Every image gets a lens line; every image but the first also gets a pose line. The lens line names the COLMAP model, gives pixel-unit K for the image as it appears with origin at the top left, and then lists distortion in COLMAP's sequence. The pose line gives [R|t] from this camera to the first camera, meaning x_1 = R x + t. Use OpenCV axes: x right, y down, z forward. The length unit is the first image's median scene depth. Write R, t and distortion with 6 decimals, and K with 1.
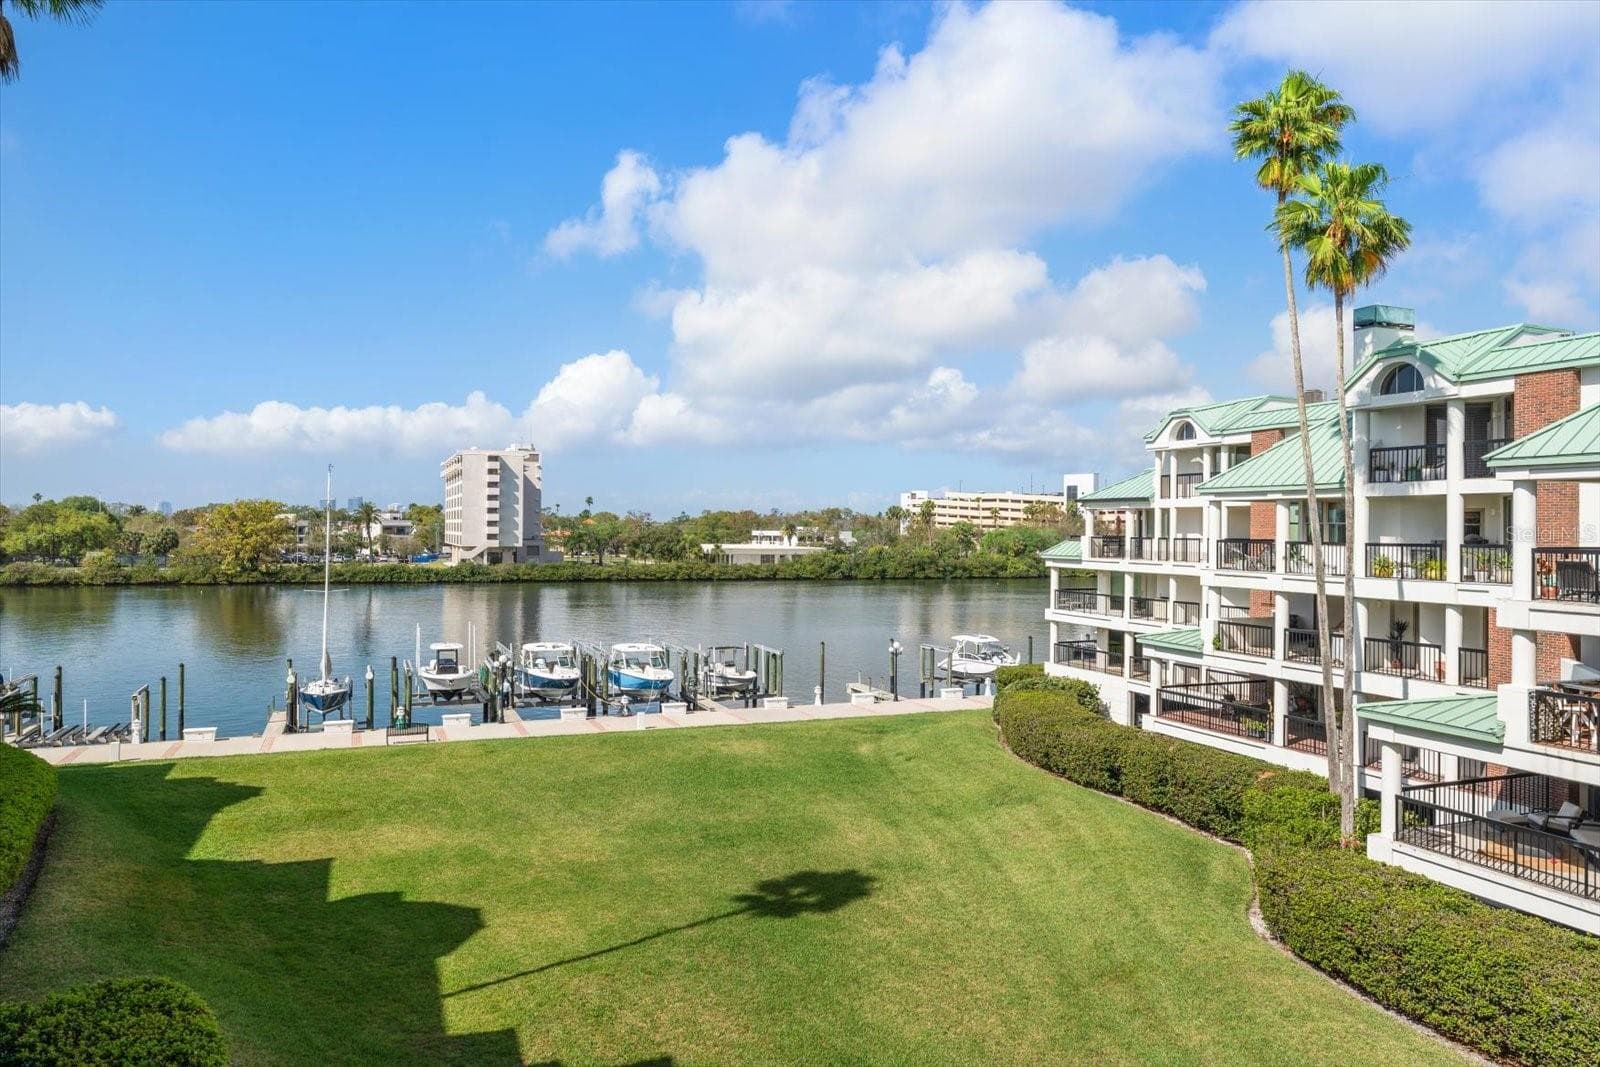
lens RADIAL K [[1068.5, 0, 796.8], [0, 1068.5, 525.7], [0, 0, 1]] dist [0.006057, 0.001347]
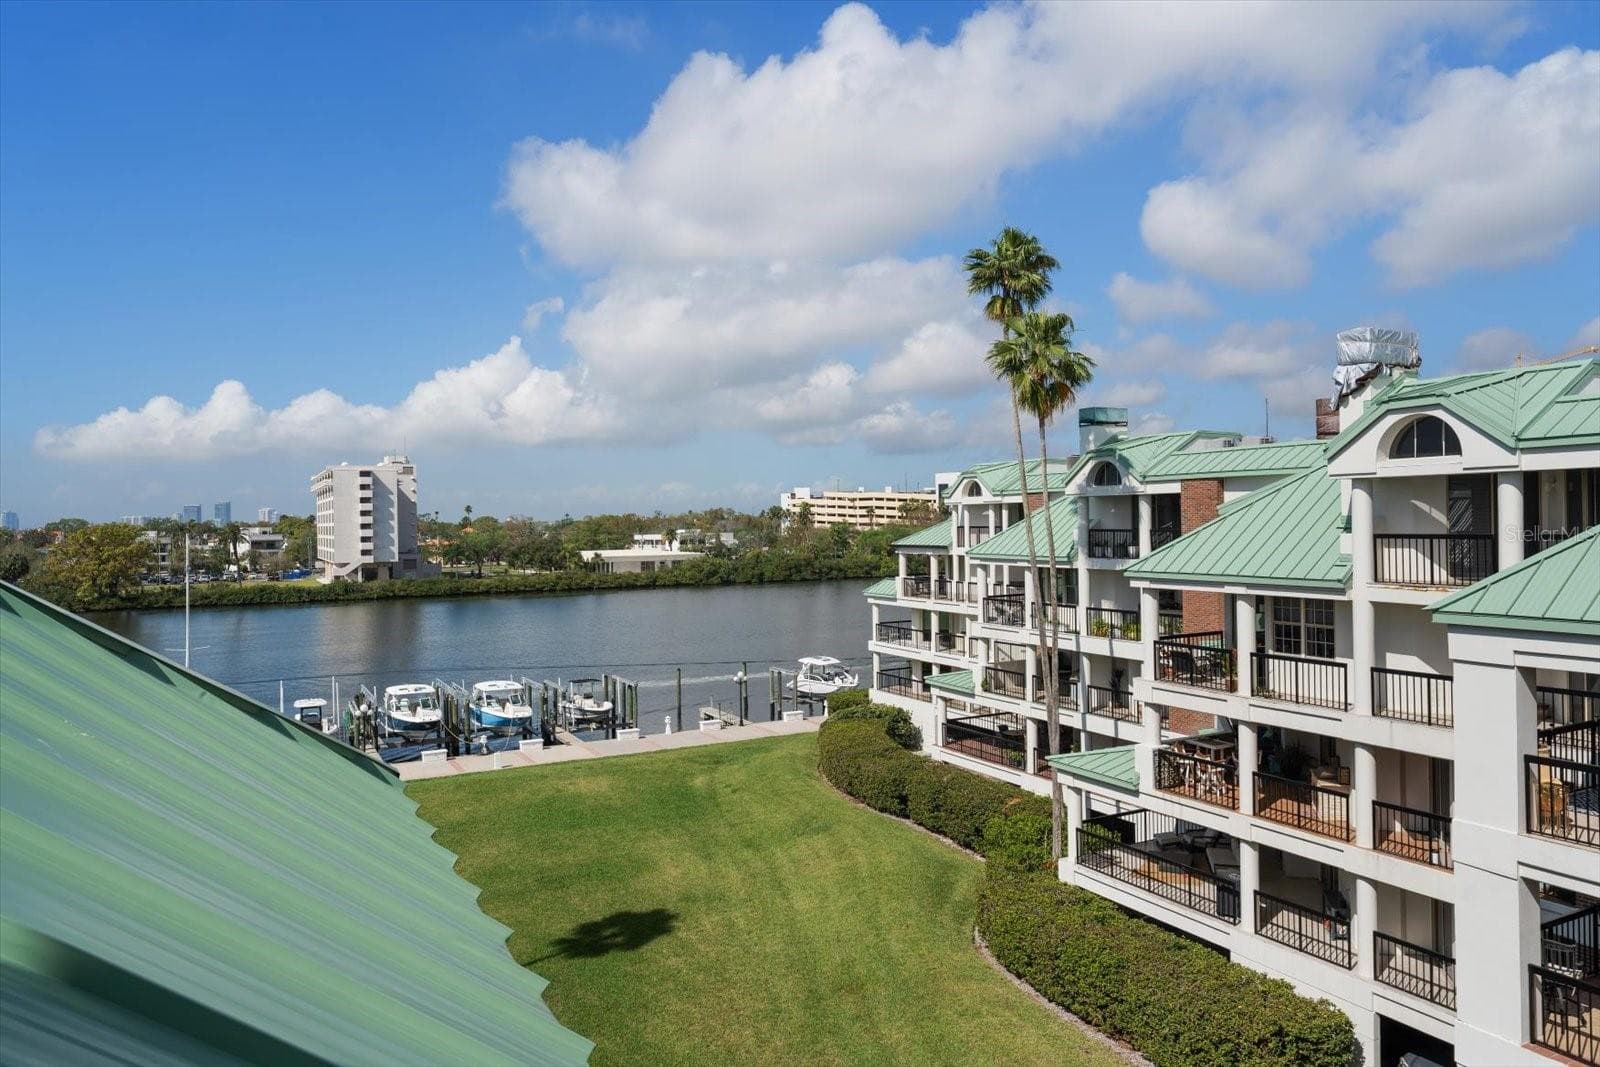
lens RADIAL K [[1068.5, 0, 796.8], [0, 1068.5, 525.7], [0, 0, 1]] dist [0.006057, 0.001347]
pose [[0.994703, -0.025738, 0.099518, 0.058459], [0.024704, 0.999627, 0.011605, -0.065517], [-0.099780, -0.009085, 0.994968, -0.112599]]
